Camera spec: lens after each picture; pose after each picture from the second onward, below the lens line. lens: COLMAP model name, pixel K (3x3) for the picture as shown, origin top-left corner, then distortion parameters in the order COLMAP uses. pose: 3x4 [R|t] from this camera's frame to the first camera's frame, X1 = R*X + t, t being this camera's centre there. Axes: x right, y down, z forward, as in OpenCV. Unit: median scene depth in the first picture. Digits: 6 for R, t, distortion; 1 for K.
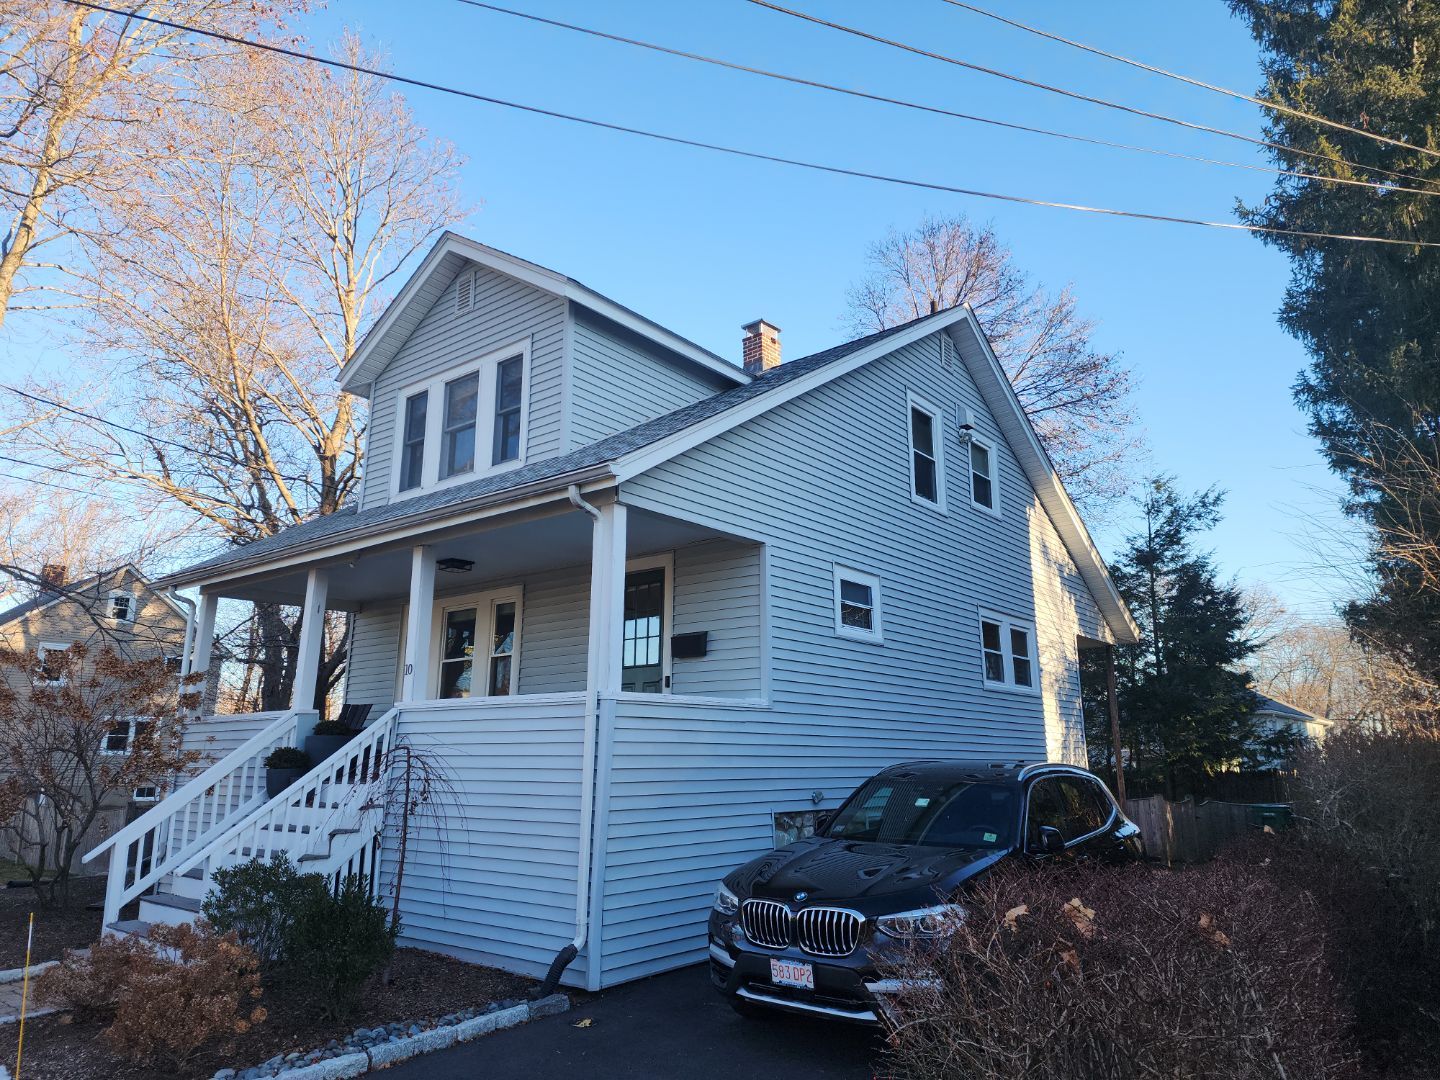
lens RADIAL K [[980.9, 0, 750.8], [0, 980.9, 547.6], [0, 0, 1]] dist [0.084239, -0.081365]
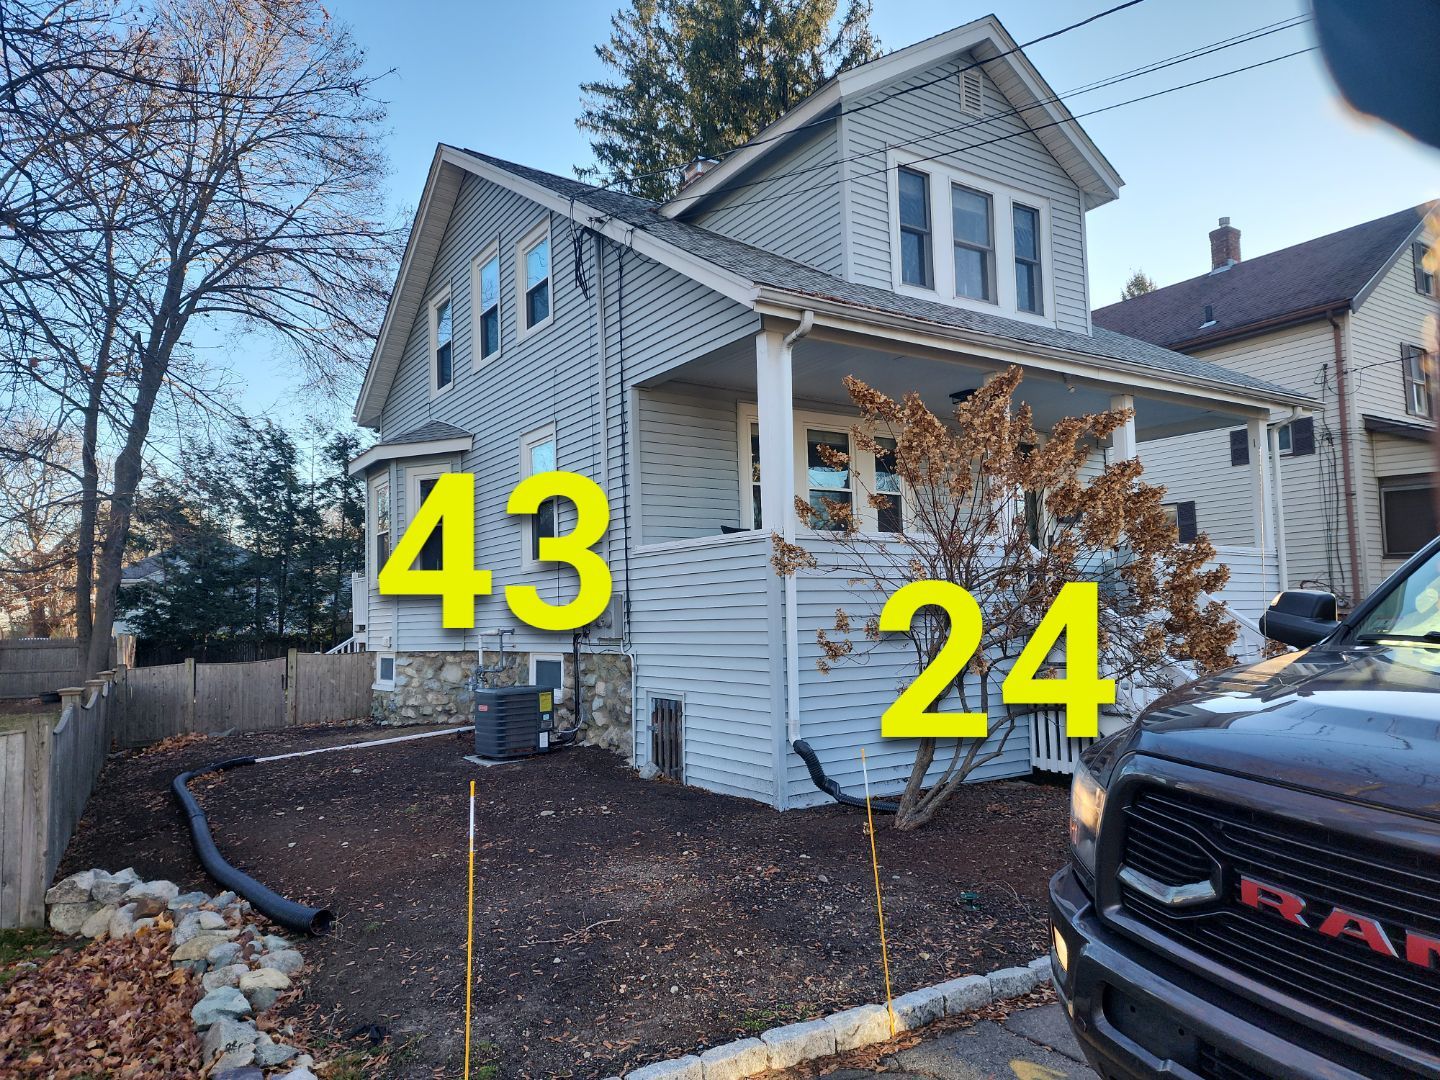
lens RADIAL K [[980.9, 0, 750.8], [0, 980.9, 547.6], [0, 0, 1]] dist [0.084239, -0.081365]
pose [[0.302839, 0.066588, 0.950713, -1.212338], [-0.178273, 0.983906, -0.012126, 0.200356], [-0.936220, -0.165814, 0.309836, 0.868608]]
